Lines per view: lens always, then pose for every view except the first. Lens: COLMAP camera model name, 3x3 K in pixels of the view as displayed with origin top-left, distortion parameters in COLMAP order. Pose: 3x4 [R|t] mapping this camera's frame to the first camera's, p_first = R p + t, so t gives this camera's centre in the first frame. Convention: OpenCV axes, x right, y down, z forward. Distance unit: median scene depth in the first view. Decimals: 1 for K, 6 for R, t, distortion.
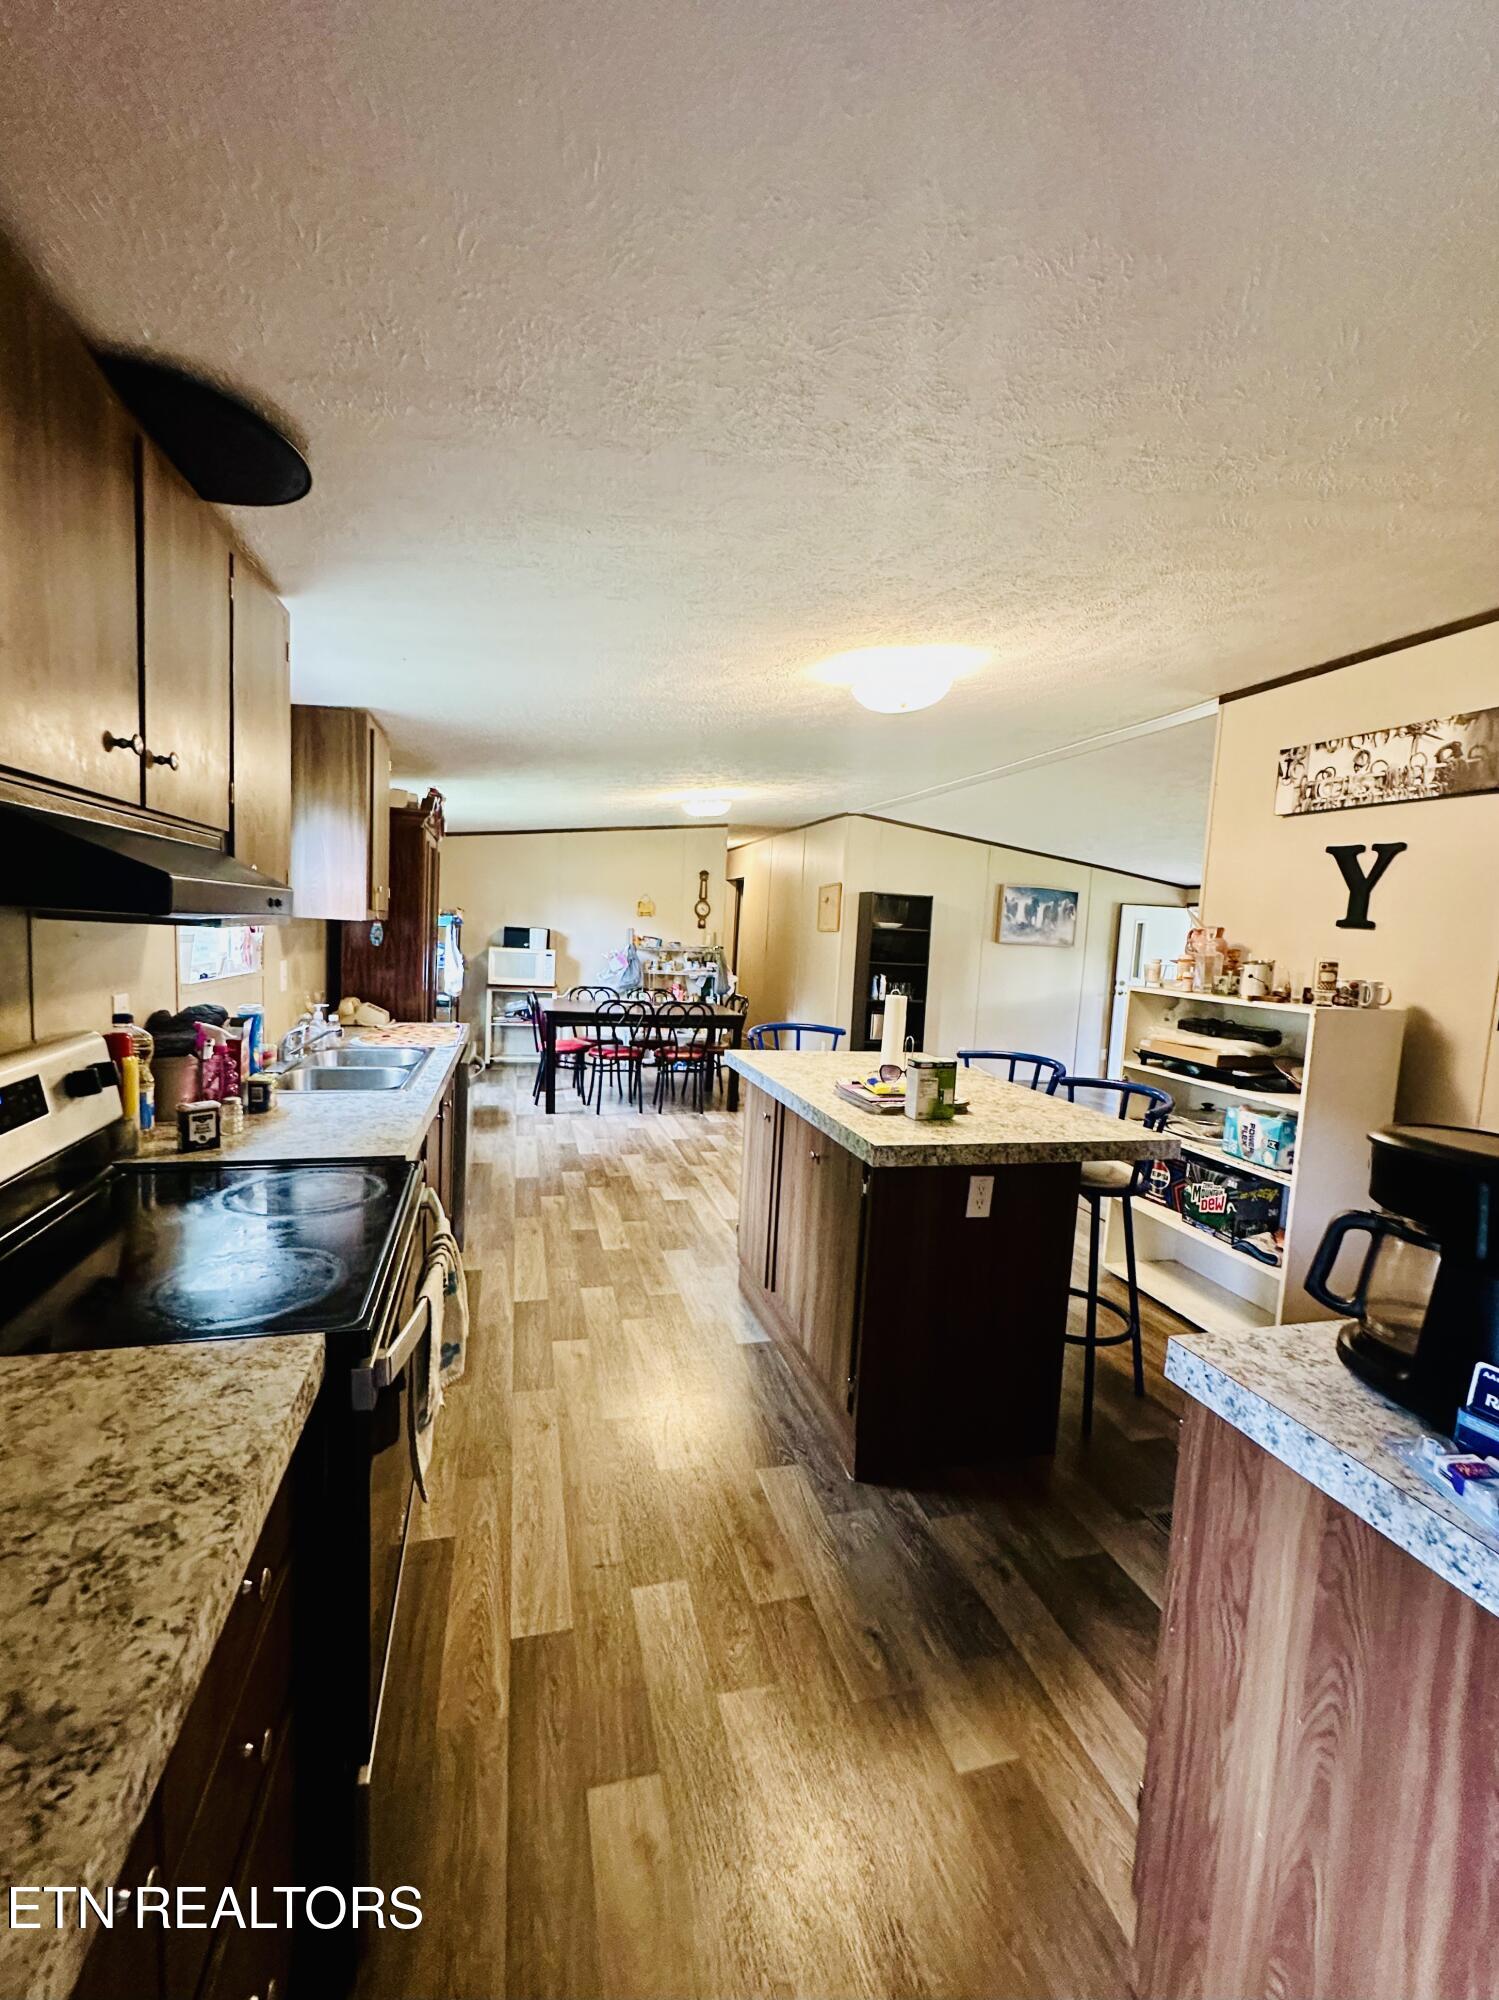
lens RADIAL K [[808.3, 0, 748.5], [0, 808.3, 998.5], [0, 0, 1]] dist [0.013277, -0.000519]
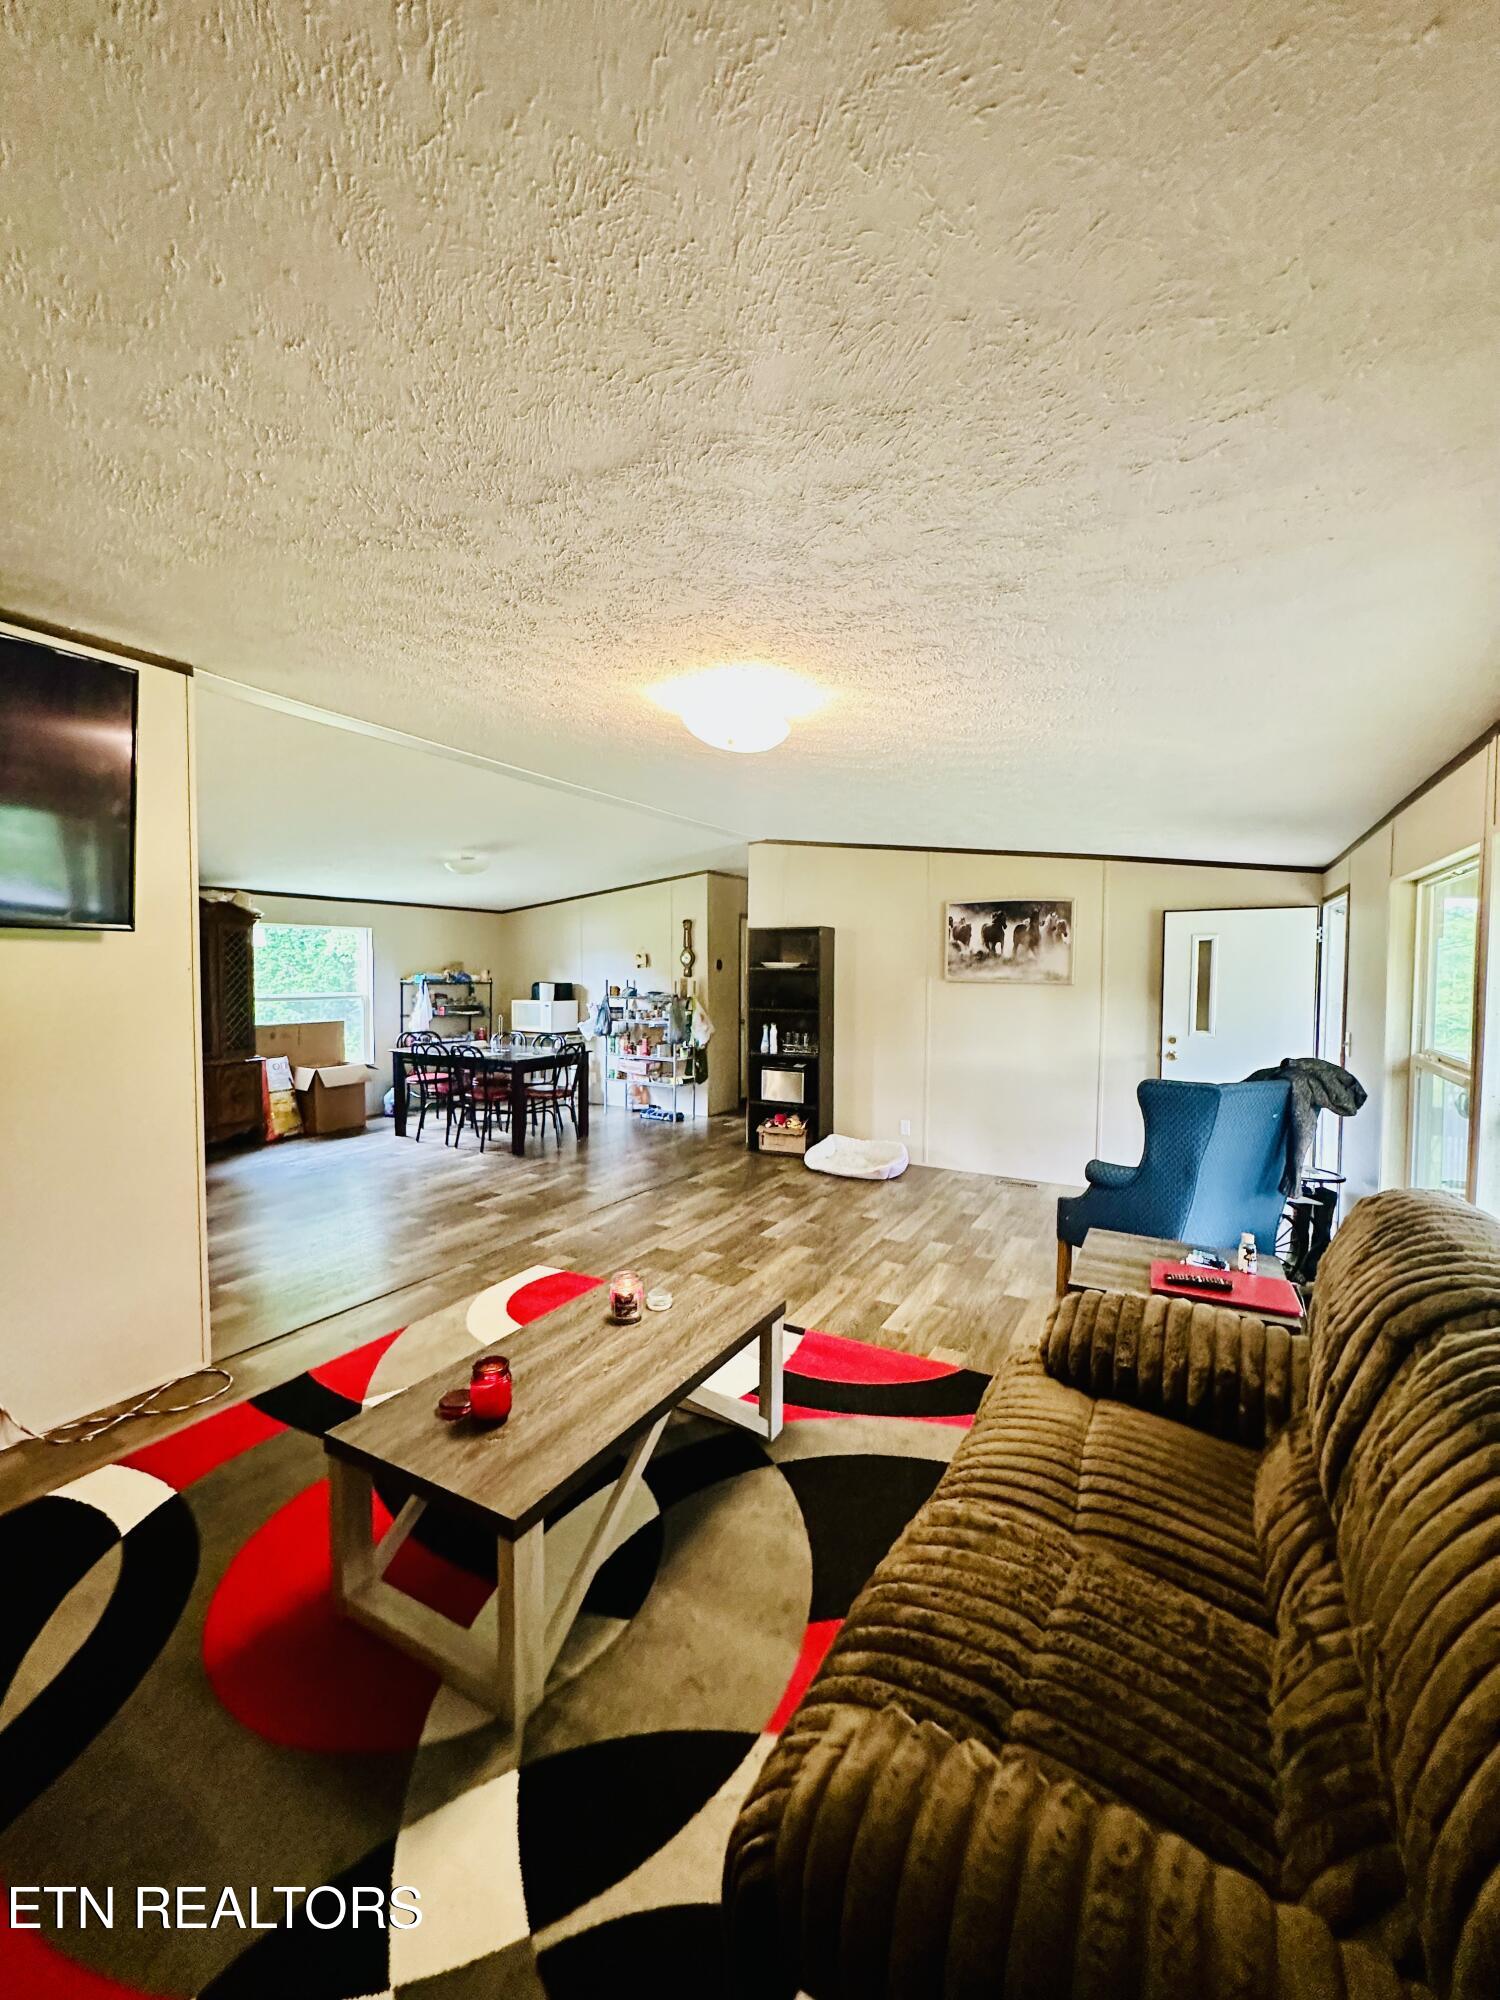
lens RADIAL K [[808.3, 0, 746.4], [0, 808.3, 996.0], [0, 0, 1]] dist [0.013277, -0.000519]
pose [[0.704423, -0.025028, -0.709339, 0.694320], [-0.036693, 0.996758, -0.071607, 0.003564], [0.708831, 0.076470, 0.701221, 0.355270]]
